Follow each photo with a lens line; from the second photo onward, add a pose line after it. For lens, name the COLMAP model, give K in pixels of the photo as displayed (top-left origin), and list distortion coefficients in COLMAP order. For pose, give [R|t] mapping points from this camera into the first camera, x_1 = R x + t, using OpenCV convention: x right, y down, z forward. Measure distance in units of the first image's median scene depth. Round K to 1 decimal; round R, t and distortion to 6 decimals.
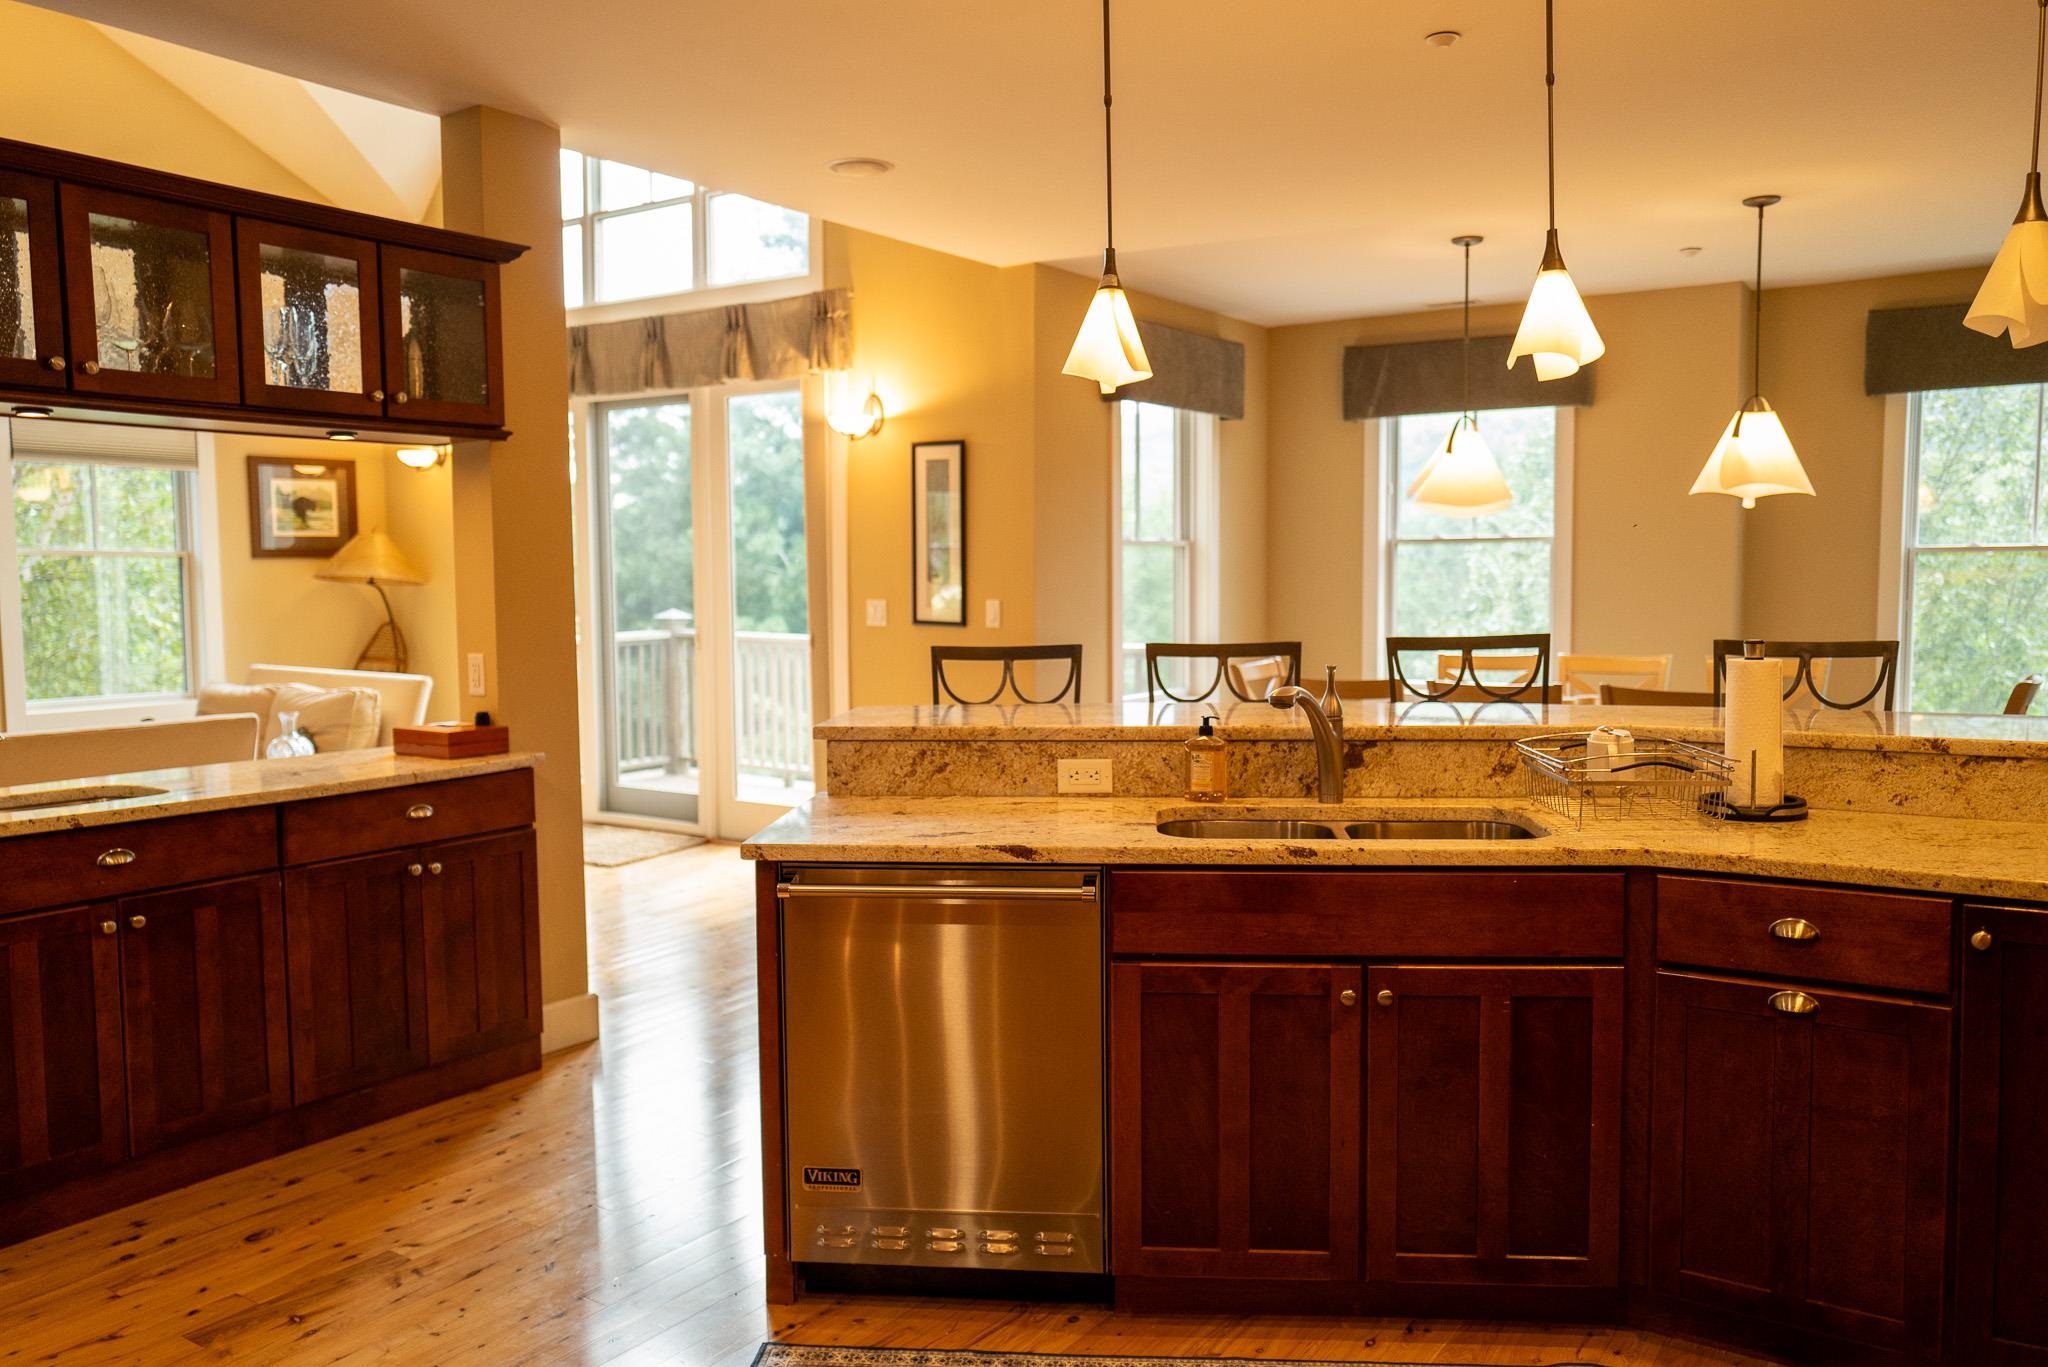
lens RADIAL K [[1559.4, 0, 1028.5], [0, 1559.4, 699.1], [0, 0, 1]] dist [-0.053195, 0.002365]
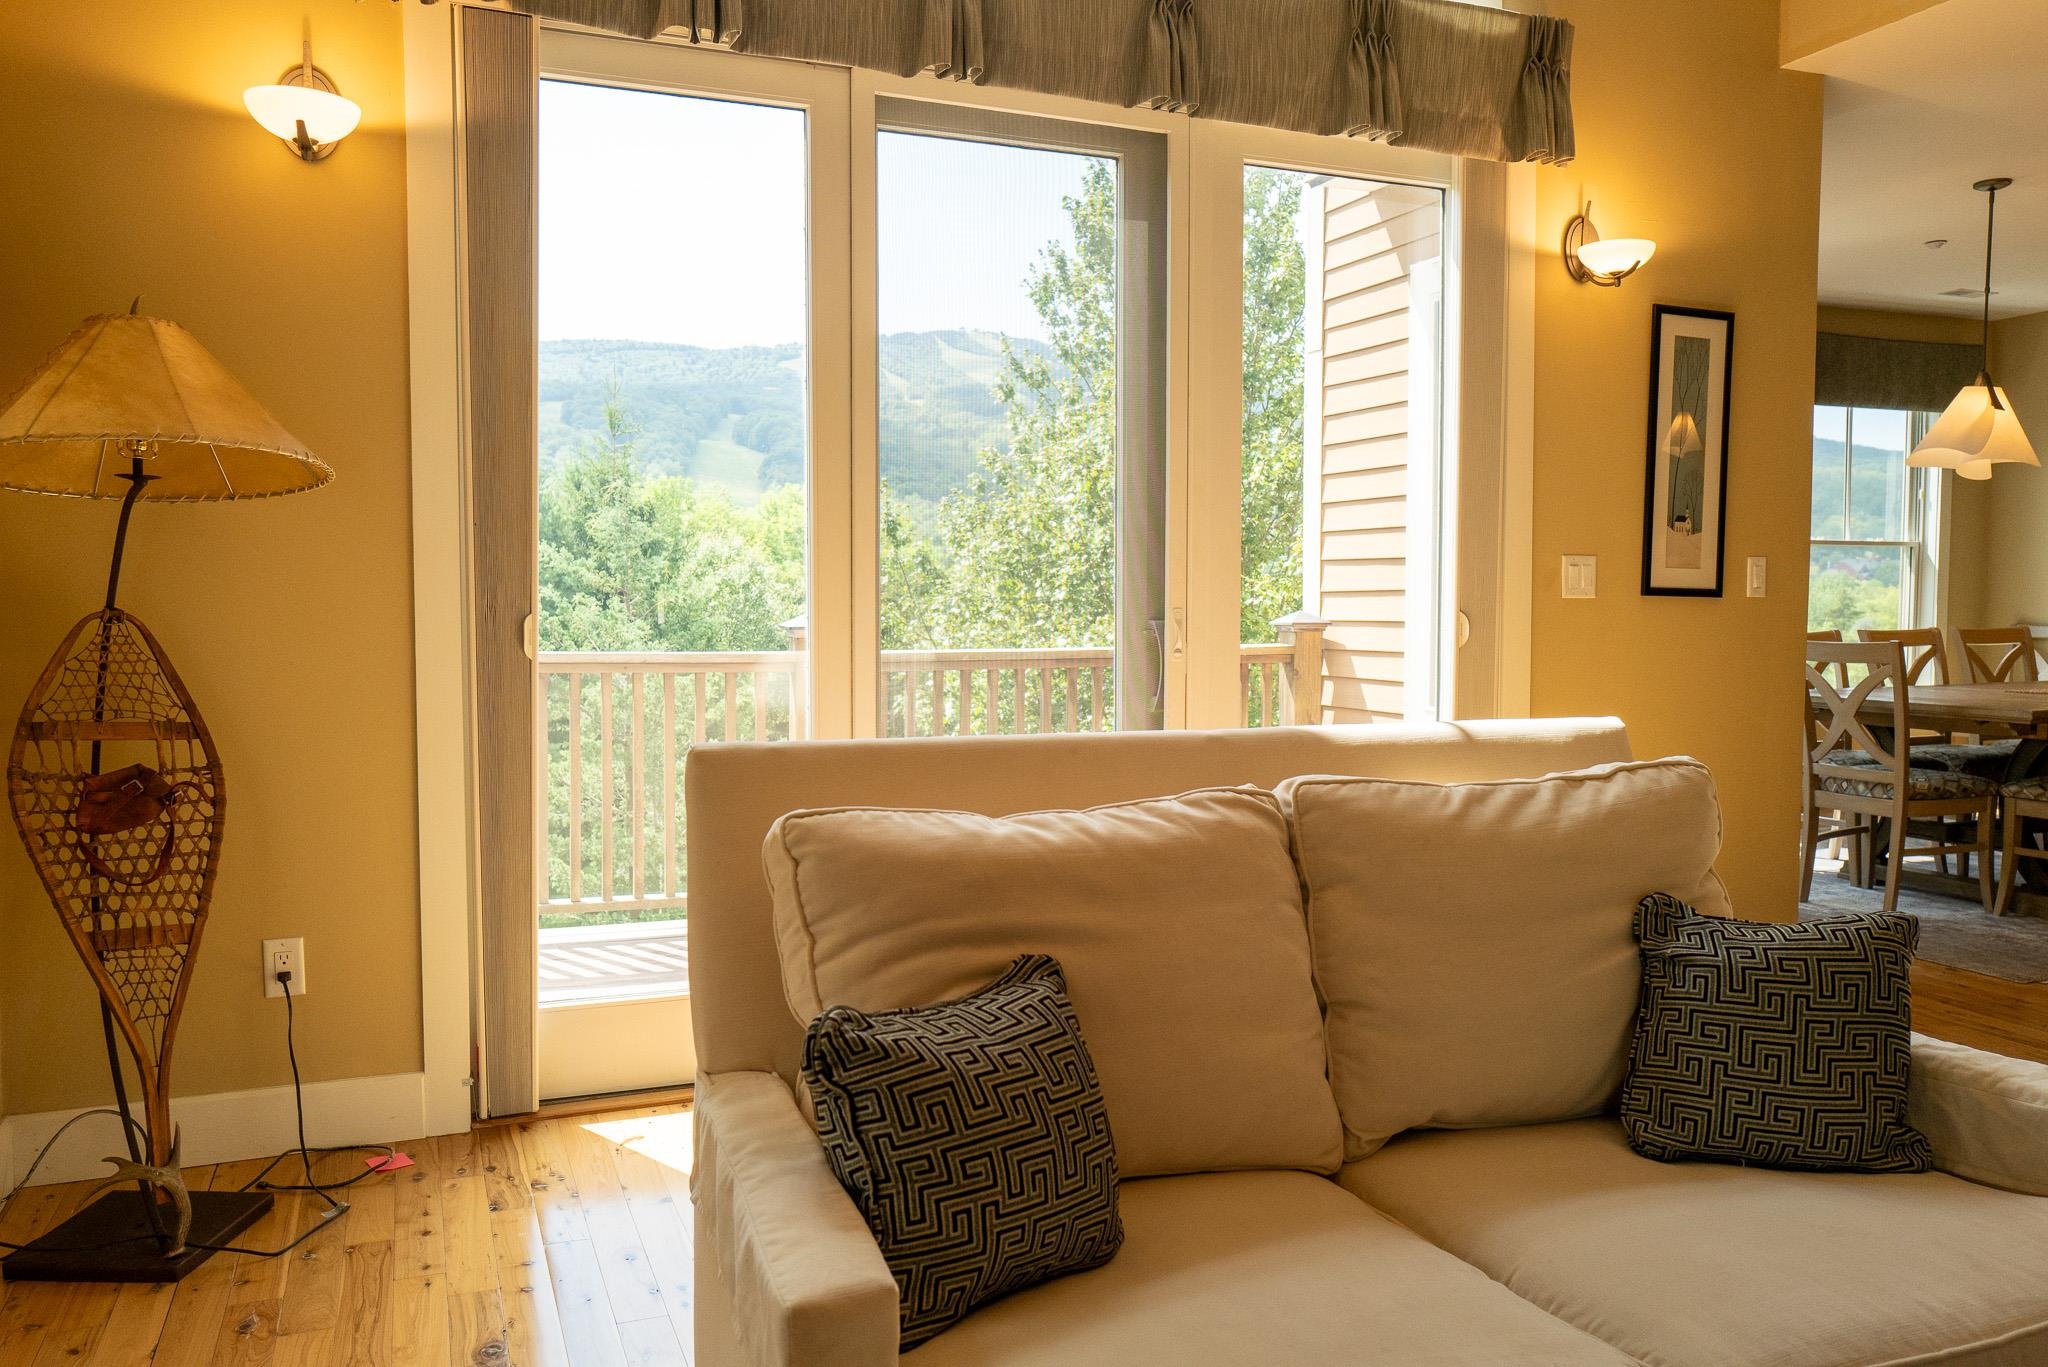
lens RADIAL K [[1656.1, 0, 1024.0], [0, 1656.1, 683.5], [0, 0, 1]] dist [-0.011728, -0.000132]
pose [[0.548914, -0.056462, 0.833970, -0.787383], [0.053436, 0.998046, 0.032398, -0.048153], [-0.834169, 0.026780, 0.550858, 0.858525]]
